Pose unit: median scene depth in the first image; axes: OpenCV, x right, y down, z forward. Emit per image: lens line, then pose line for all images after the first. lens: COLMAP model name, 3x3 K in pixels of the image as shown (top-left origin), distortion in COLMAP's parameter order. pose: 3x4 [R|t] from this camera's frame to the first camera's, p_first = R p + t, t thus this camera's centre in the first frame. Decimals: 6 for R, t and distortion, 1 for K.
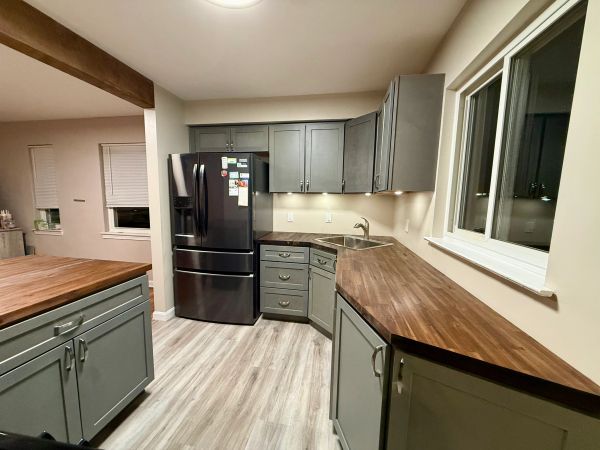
lens RADIAL K [[239.4, 0, 299.2], [0, 239.4, 226.5], [0, 0, 1]] dist [0.013450, -0.000083]
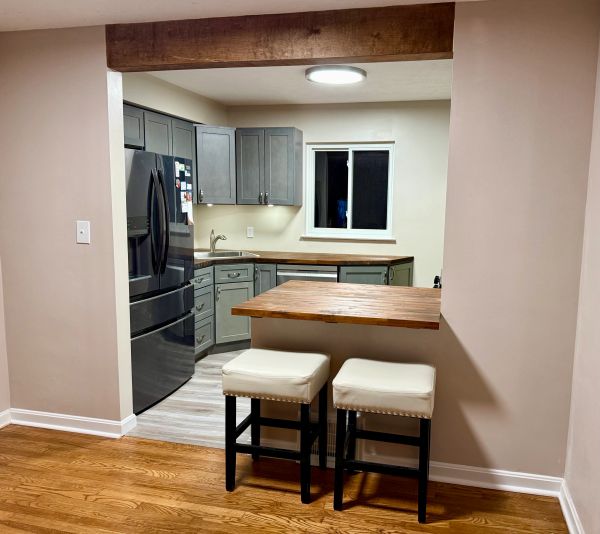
lens RADIAL K [[518.9, 0, 326.0], [0, 518.9, 275.3], [0, 0, 1]] dist [0.041840, -0.049677]
pose [[0.062279, -0.164451, 0.984417, -1.933963], [0.099847, 0.982410, 0.157799, -0.150277], [-0.993052, 0.088464, 0.077604, 0.438318]]
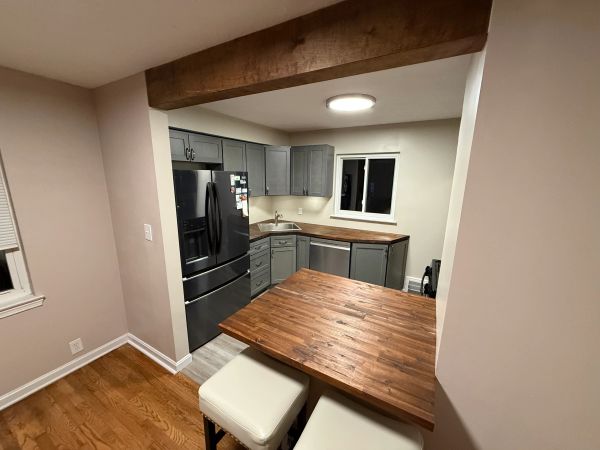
lens RADIAL K [[239.4, 0, 295.5], [0, 239.4, 227.3], [0, 0, 1]] dist [0.013450, -0.000083]
pose [[0.340281, -0.219783, 0.914278, -1.239715], [0.105092, 0.975099, 0.195290, -0.237782], [-0.934433, 0.029630, 0.354905, 0.357916]]
